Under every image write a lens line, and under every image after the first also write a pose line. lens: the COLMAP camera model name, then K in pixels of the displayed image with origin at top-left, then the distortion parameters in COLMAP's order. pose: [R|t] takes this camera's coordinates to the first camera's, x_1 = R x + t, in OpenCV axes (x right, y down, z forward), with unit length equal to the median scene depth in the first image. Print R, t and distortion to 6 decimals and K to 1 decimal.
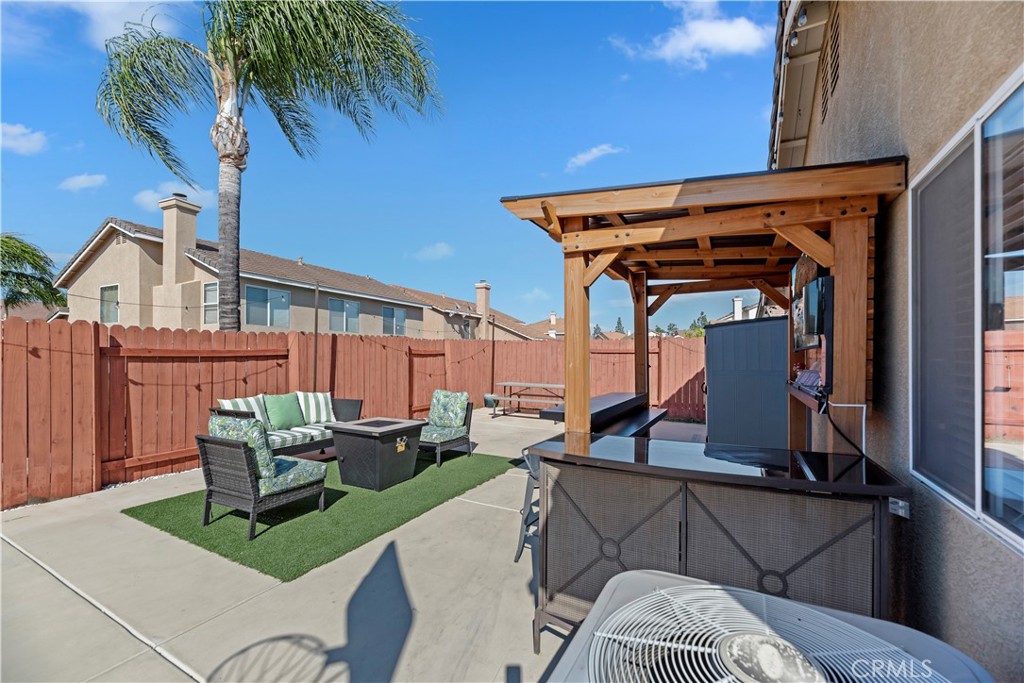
lens RADIAL K [[421.0, 0, 510.9], [0, 421.0, 355.5], [0, 0, 1]] dist [0.000842, 0.000062]
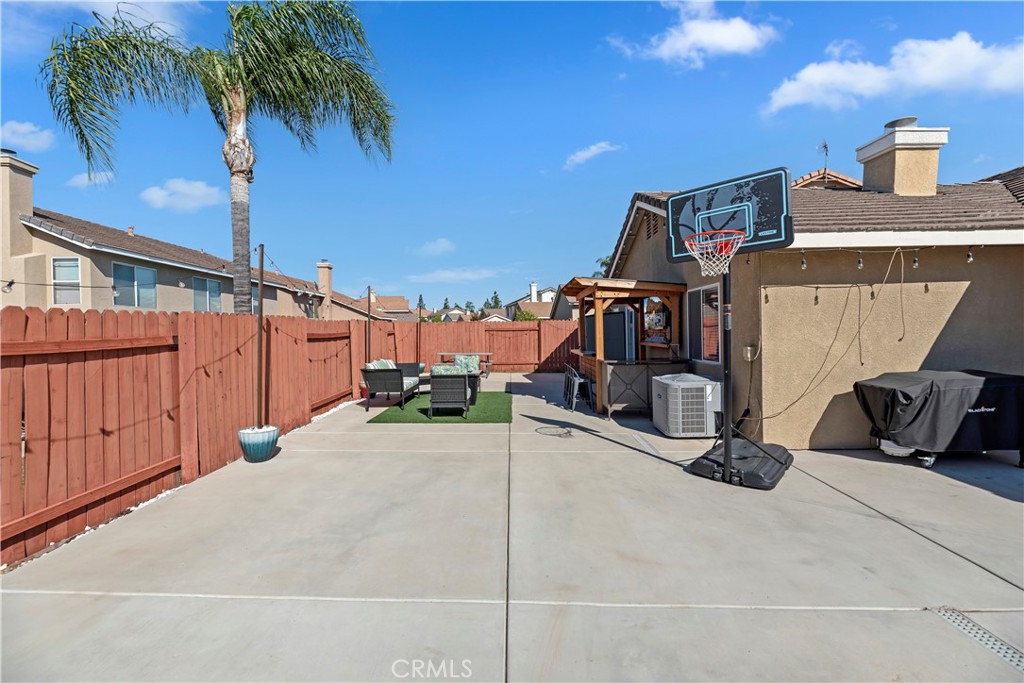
lens RADIAL K [[419.3, 0, 509.9], [0, 419.3, 334.9], [0, 0, 1]] dist [0.001392, 0.000108]
pose [[0.890584, -0.019856, 0.454385, -0.546941], [0.016487, 0.999799, 0.011376, -0.009550], [-0.454520, -0.002640, 0.890733, -0.414477]]
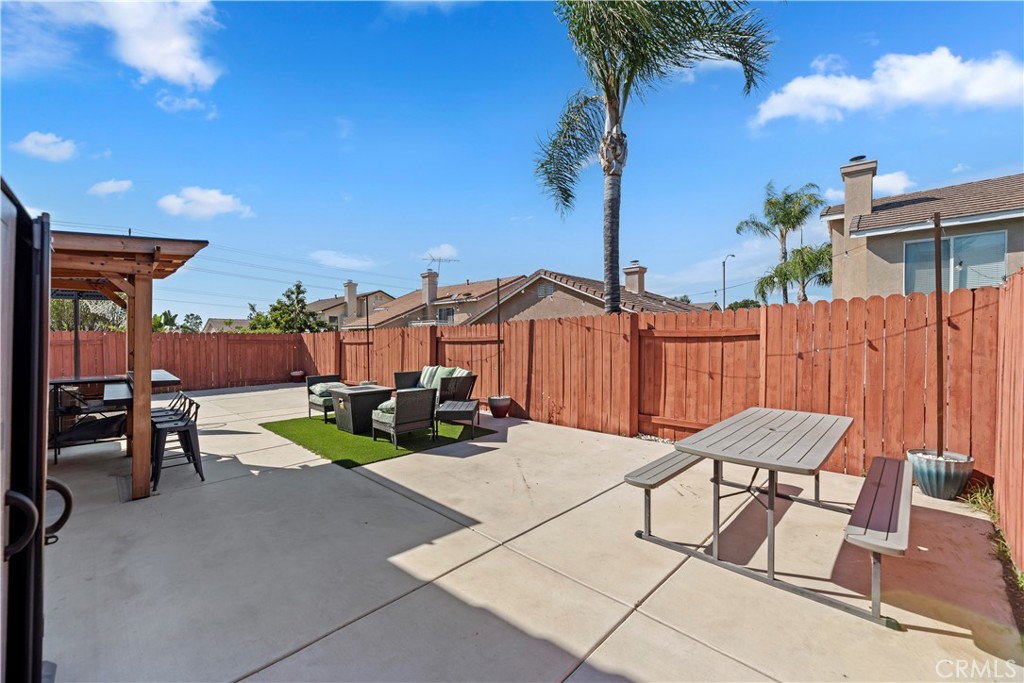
lens RADIAL K [[413.2, 0, 514.4], [0, 413.2, 344.2], [0, 0, 1]] dist [0.000467, -0.000011]
pose [[-0.290656, 0.008673, -0.956788, 0.503235], [0.005128, 0.999959, 0.007506, 0.001646], [0.956814, -0.002725, -0.290689, 1.093843]]
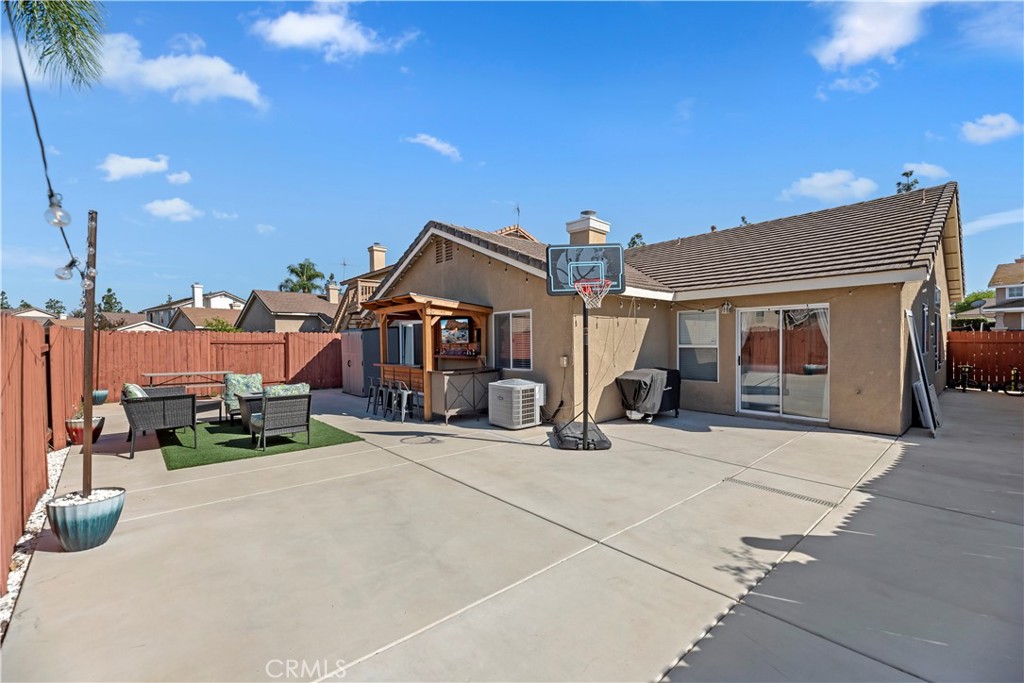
lens RADIAL K [[417.8, 0, 514.7], [0, 417.8, 344.7], [0, 0, 1]] dist [-0.002857, -0.000183]
pose [[0.343111, -0.012708, 0.939209, -0.819115], [0.005812, 0.999918, 0.011407, -0.015730], [-0.939277, 0.001545, 0.343156, -0.218642]]
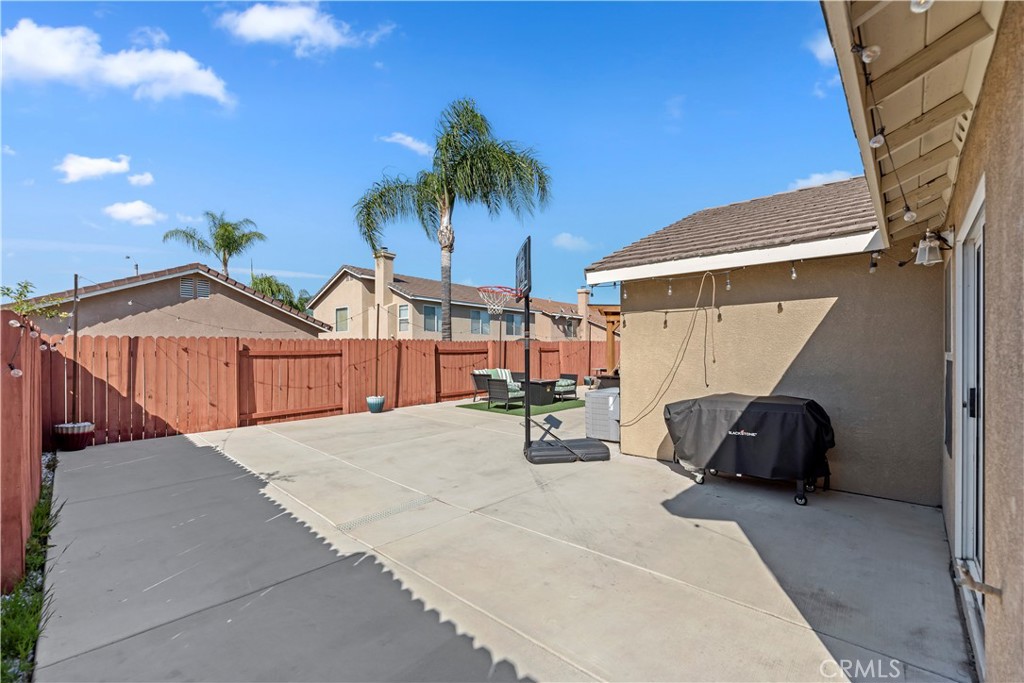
lens RADIAL K [[423.8, 0, 505.9], [0, 423.8, 356.5], [0, 0, 1]] dist [0.000898, 0.000070]
pose [[0.969254, -0.001000, -0.246061, 0.057480], [0.004463, 0.999899, 0.013516, -0.003955], [0.246022, -0.014199, 0.969160, -0.791884]]
